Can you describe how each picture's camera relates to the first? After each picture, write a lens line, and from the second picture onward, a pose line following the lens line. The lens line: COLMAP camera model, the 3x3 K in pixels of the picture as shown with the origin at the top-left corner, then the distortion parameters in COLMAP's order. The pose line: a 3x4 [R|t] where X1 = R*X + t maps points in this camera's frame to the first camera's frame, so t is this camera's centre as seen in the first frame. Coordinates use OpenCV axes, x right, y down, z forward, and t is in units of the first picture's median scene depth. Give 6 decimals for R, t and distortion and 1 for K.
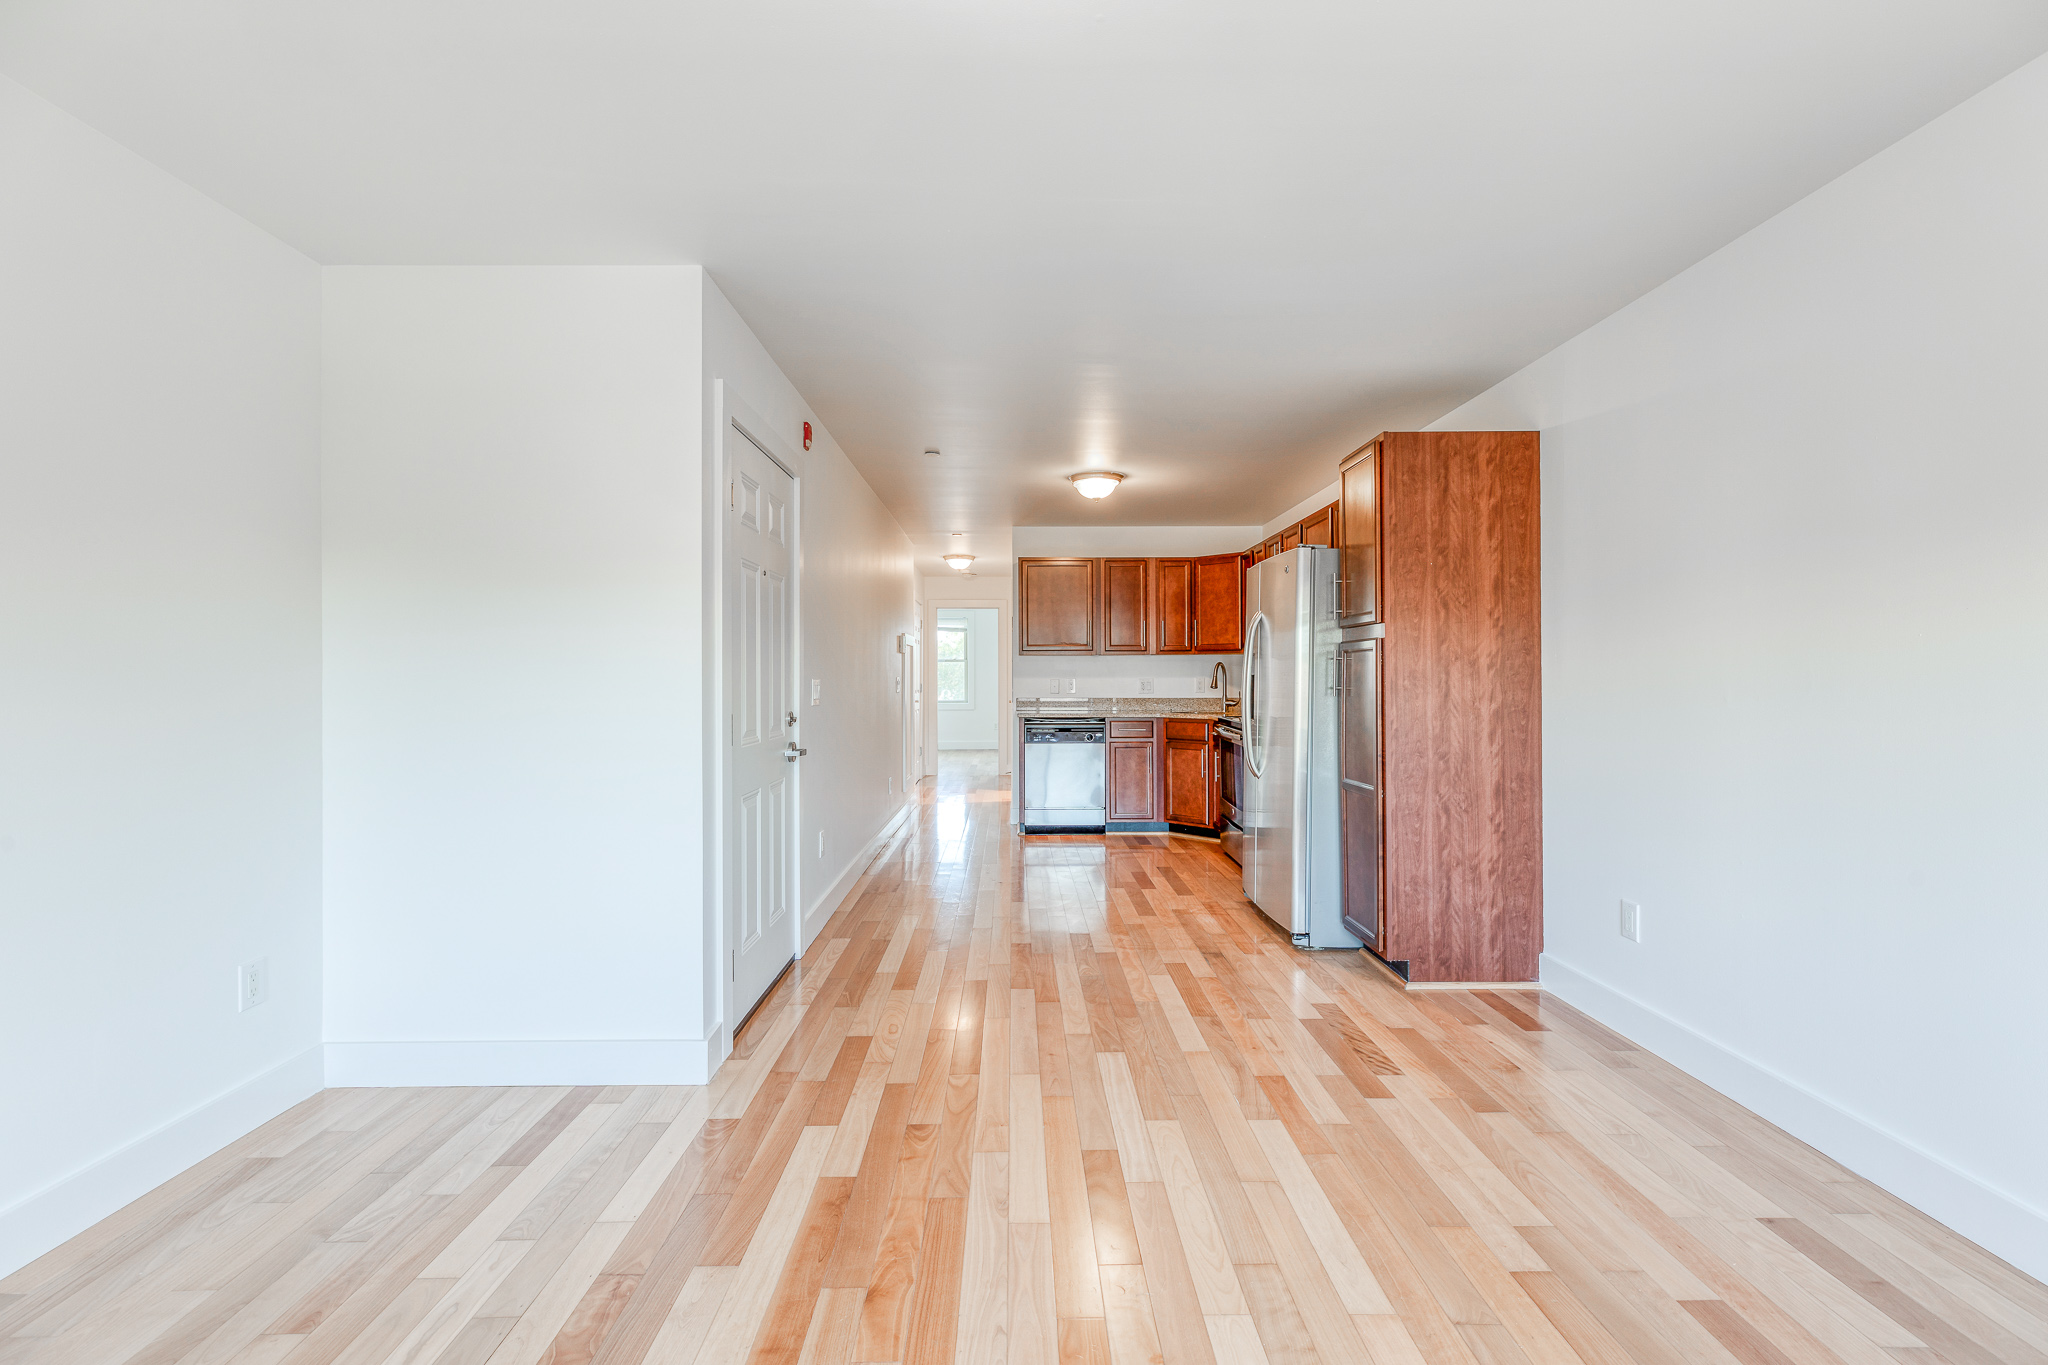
lens RADIAL K [[921.9, 0, 1029.5], [0, 921.9, 667.9], [0, 0, 1]] dist [0.007178, -0.001383]
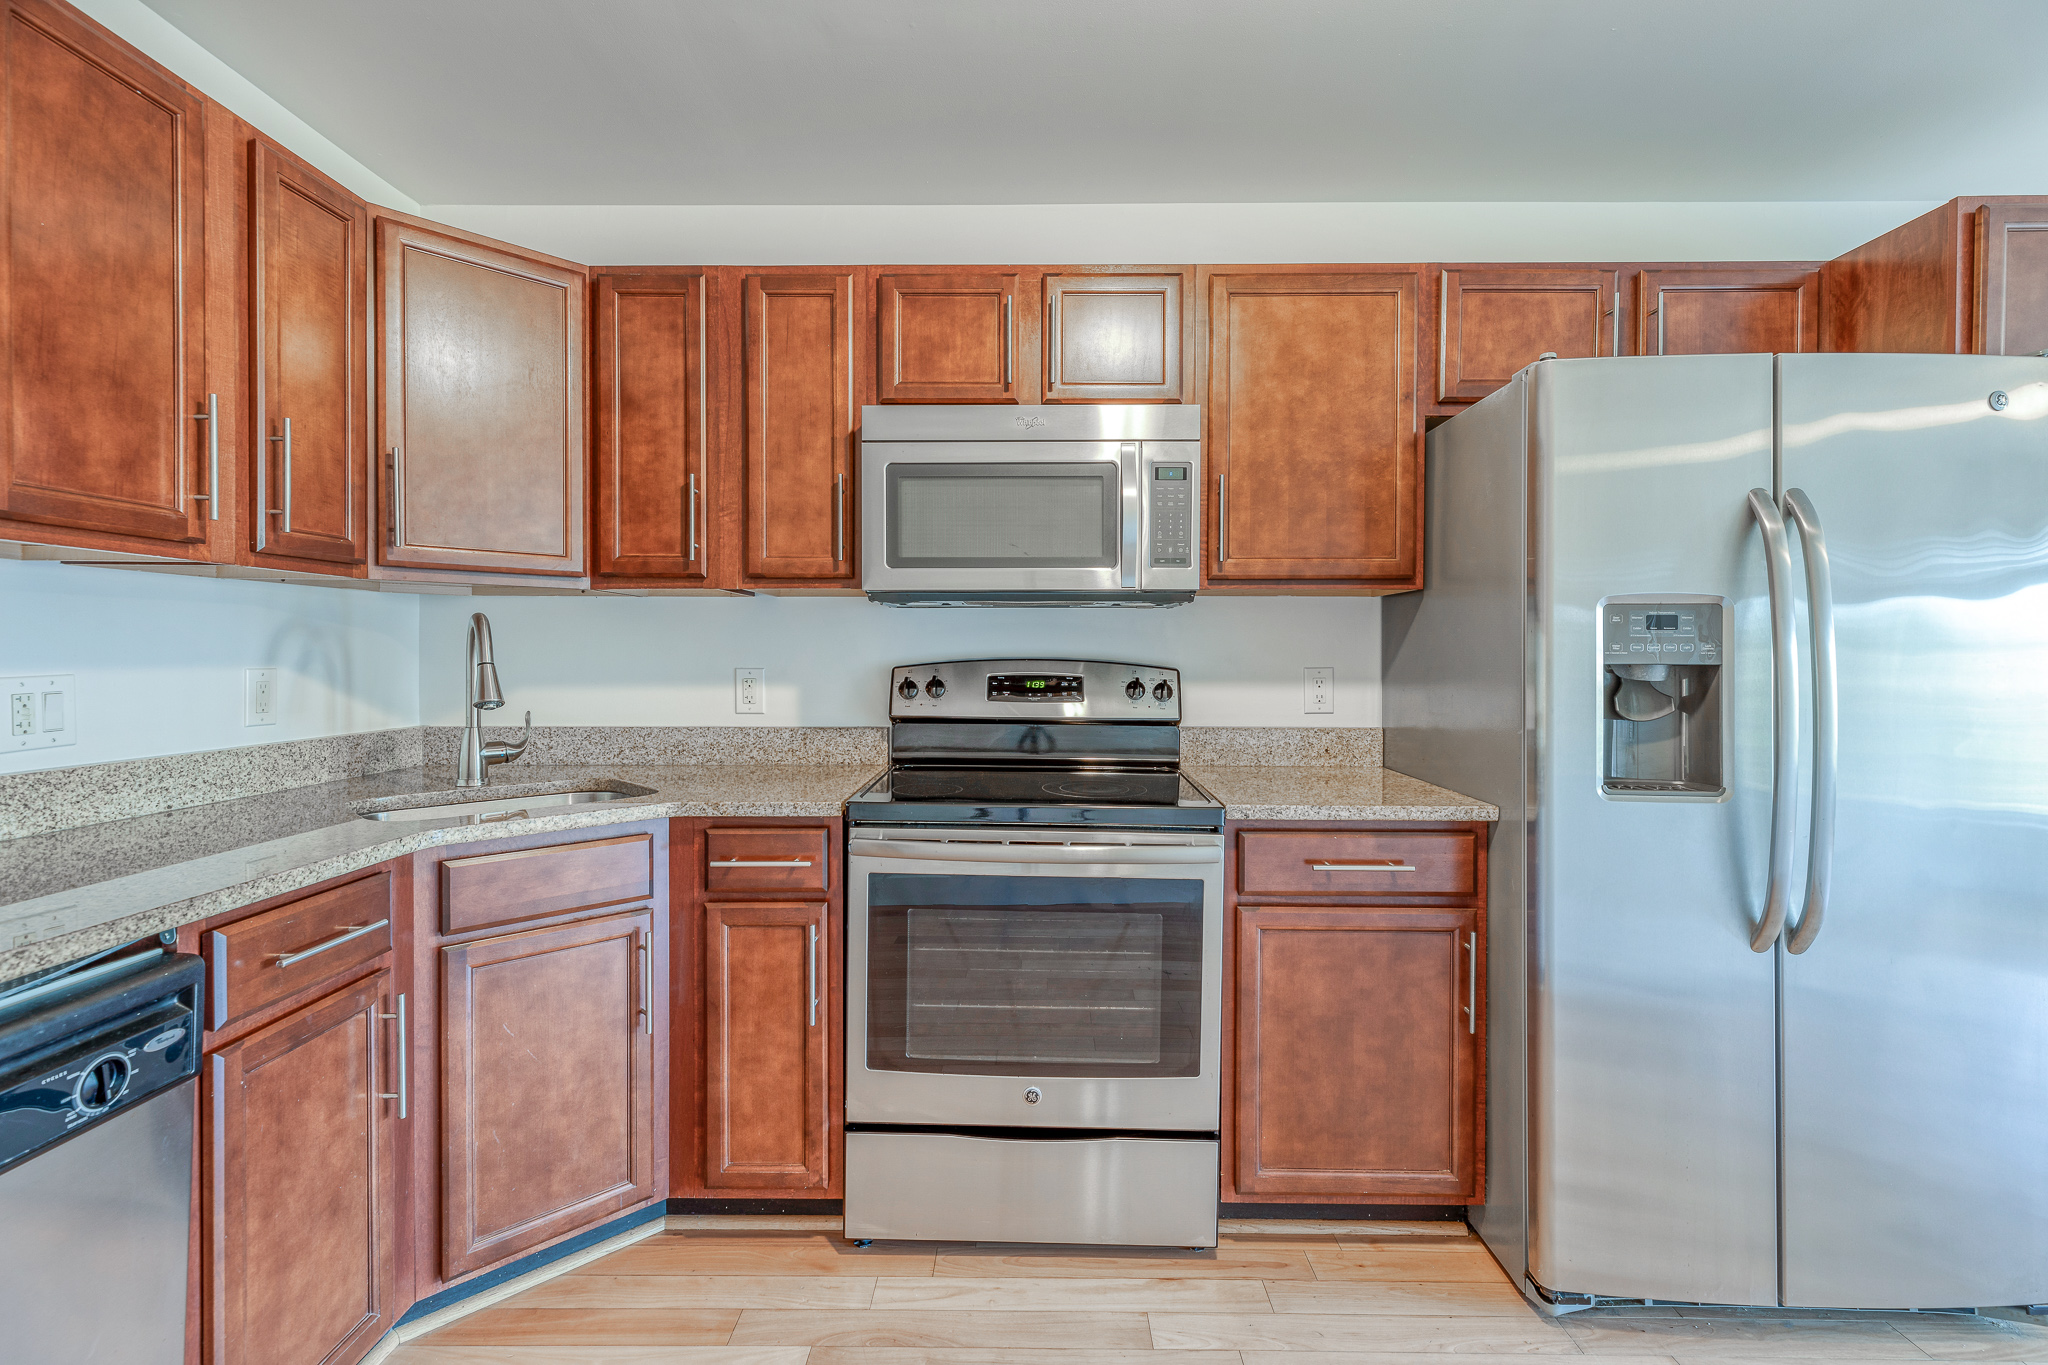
lens RADIAL K [[921.9, 0, 1034.5], [0, 921.9, 658.5], [0, 0, 1]] dist [0.007178, -0.001383]
pose [[0.027237, -0.005467, 0.999614, -0.152441], [-0.012335, 0.999907, 0.005804, 0.007505], [-0.999553, -0.012488, 0.027167, 1.609355]]
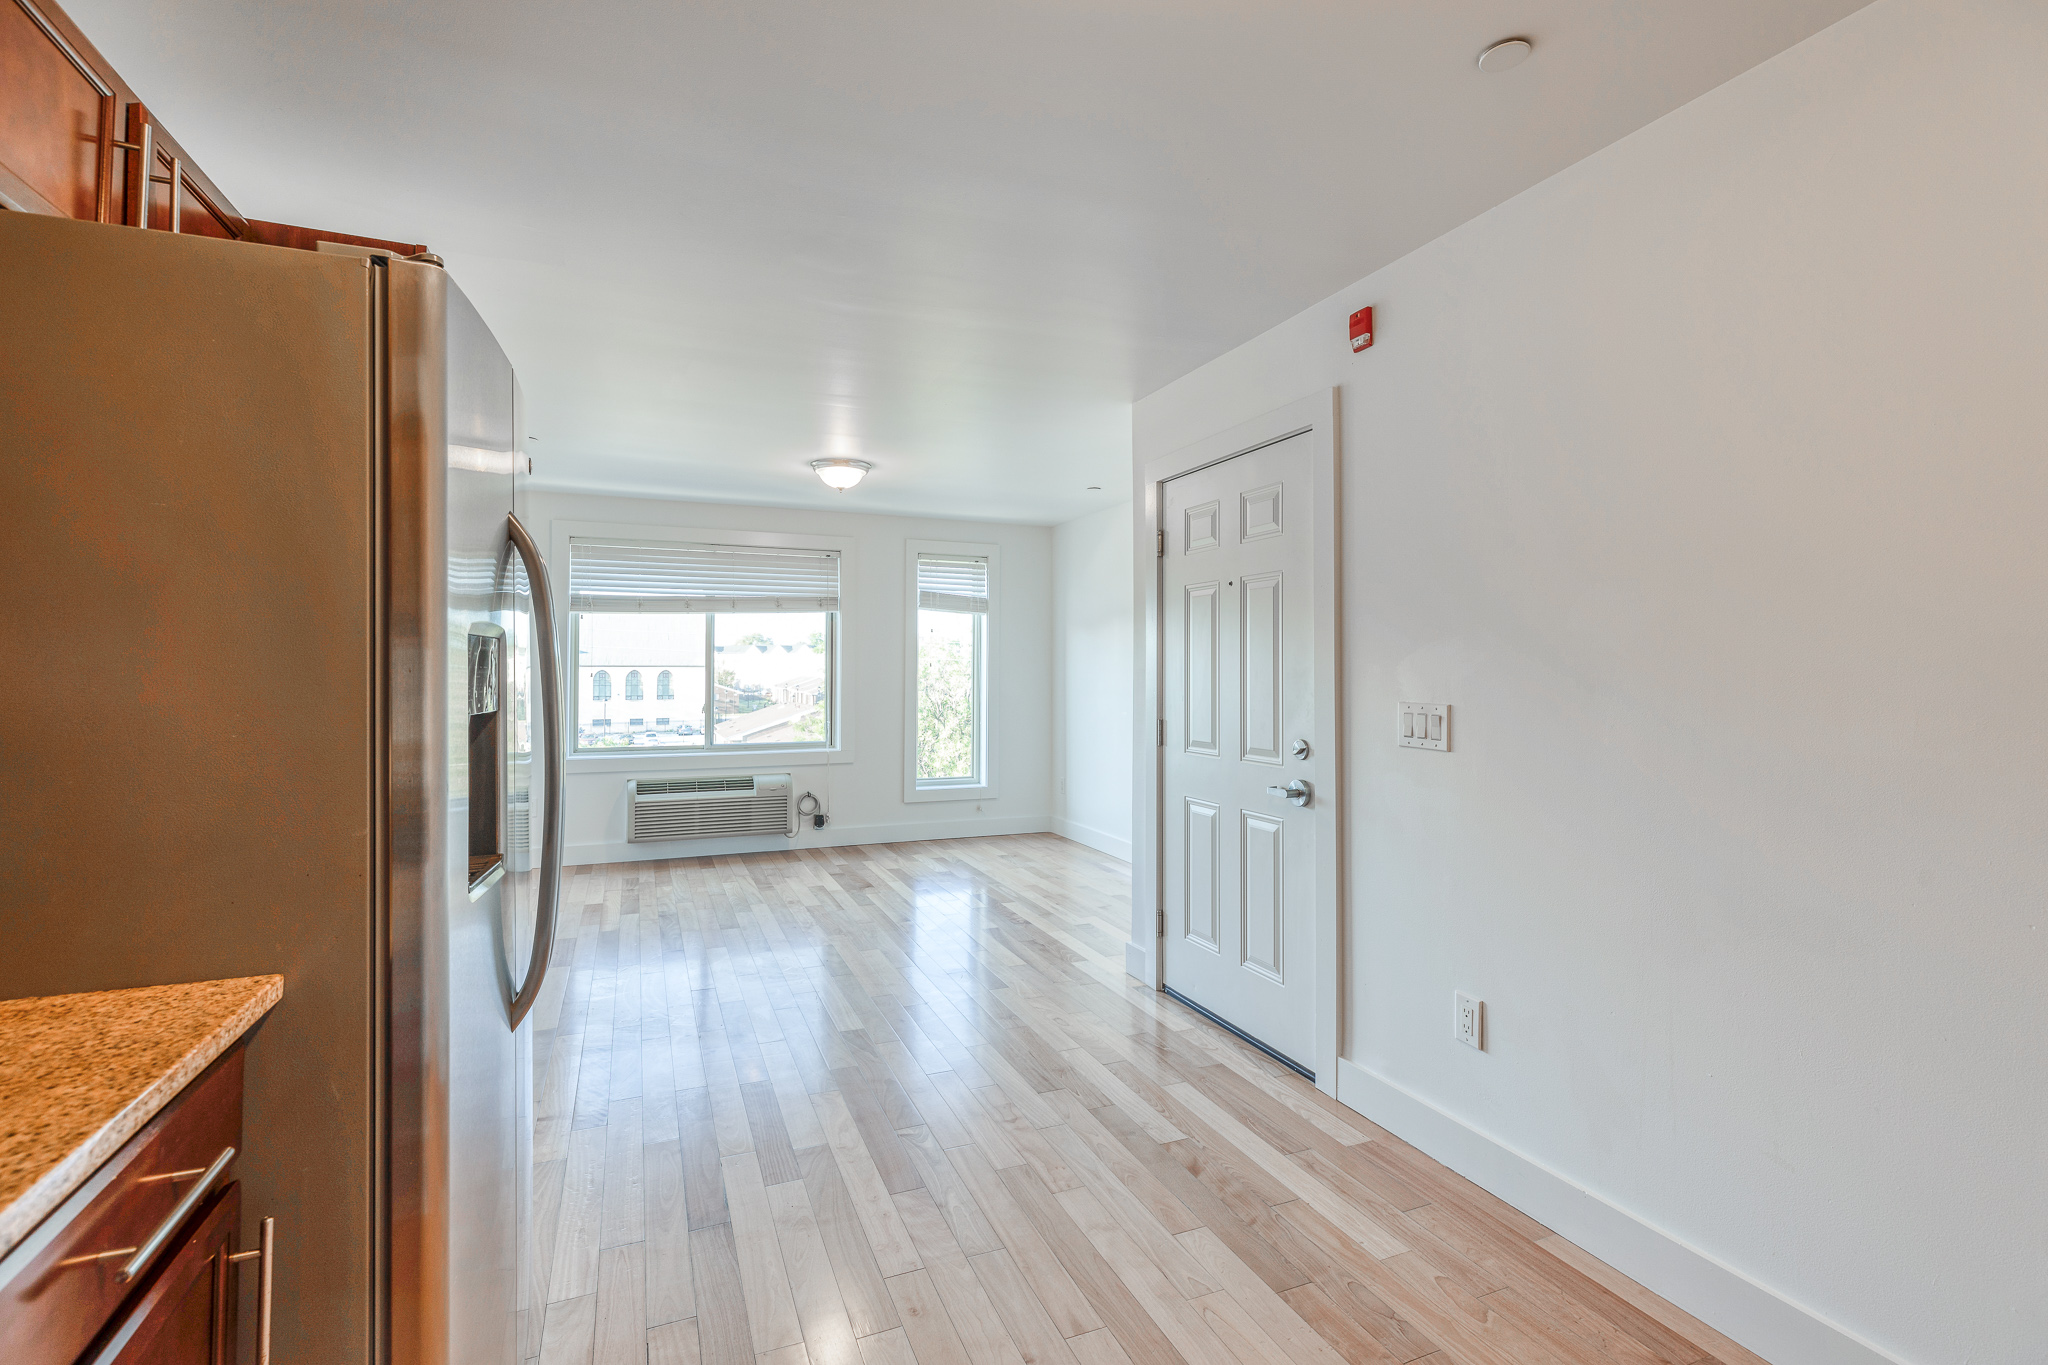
lens RADIAL K [[921.9, 0, 1038.8], [0, 921.9, 668.5], [0, 0, 1]] dist [0.007178, -0.001383]
pose [[-0.923052, -0.005968, -0.384629, 0.251826], [-0.000872, 0.999910, -0.013423, -0.004373], [0.384674, -0.012055, -0.922974, 1.718842]]
